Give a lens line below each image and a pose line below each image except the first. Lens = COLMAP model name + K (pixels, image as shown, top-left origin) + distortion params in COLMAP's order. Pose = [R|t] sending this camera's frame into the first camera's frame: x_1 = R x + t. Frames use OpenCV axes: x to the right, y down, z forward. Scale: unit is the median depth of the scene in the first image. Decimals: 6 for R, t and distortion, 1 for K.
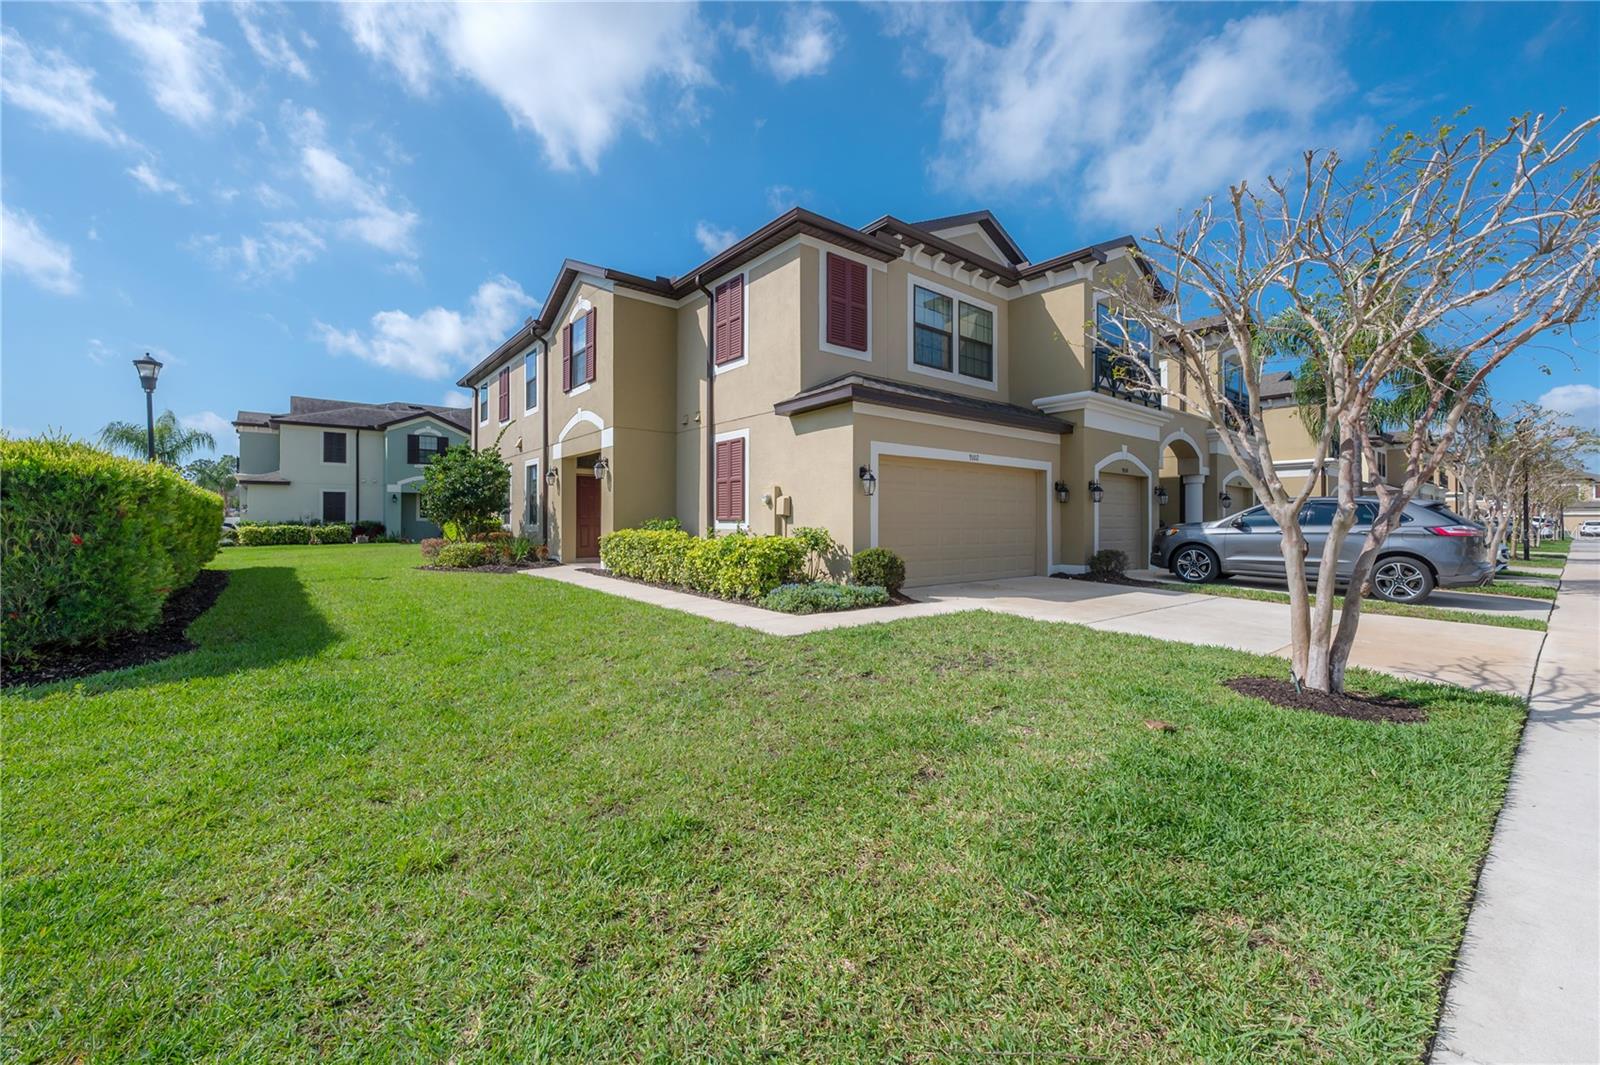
lens RADIAL K [[639.9, 0, 805.2], [0, 639.9, 523.4], [0, 0, 1]] dist [-0.000543, -0.000020]
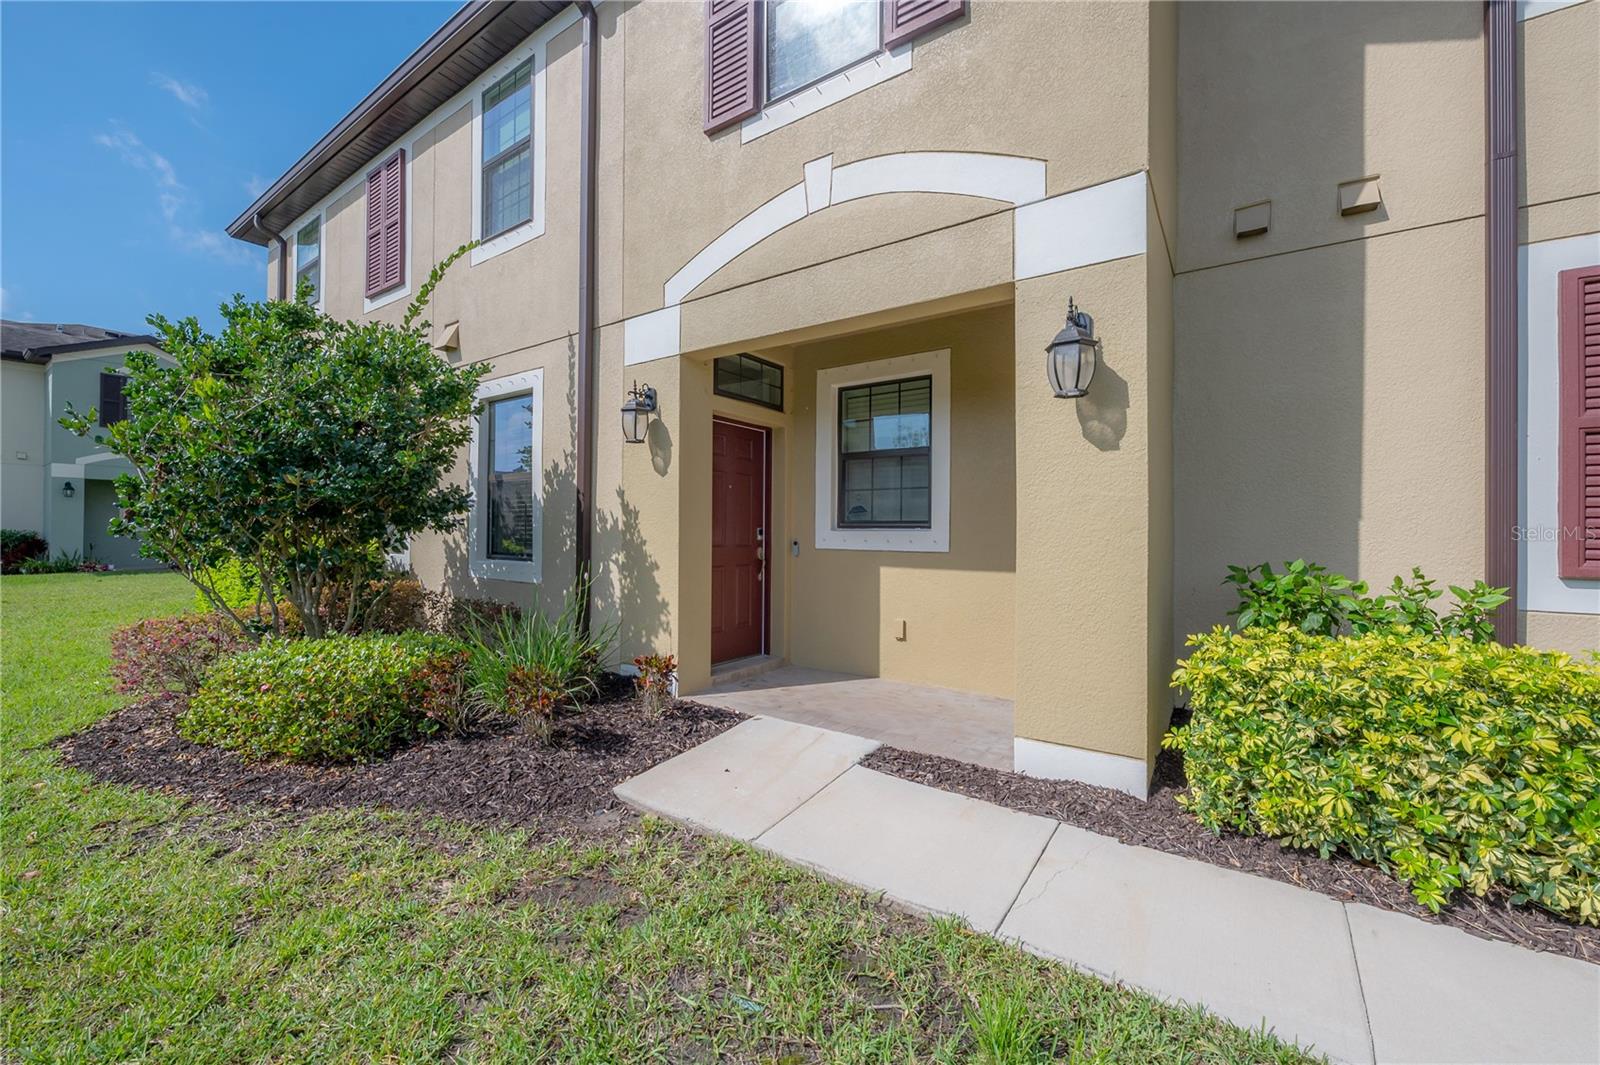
lens RADIAL K [[627.2, 0, 800.0], [0, 627.2, 532.5], [0, 0, 1]] dist [-0.001343, -0.000178]
pose [[0.962691, 0.005888, 0.270538, -0.366787], [-0.006743, 0.999975, 0.002232, -0.015613], [-0.270518, -0.003973, 0.962707, 0.624541]]
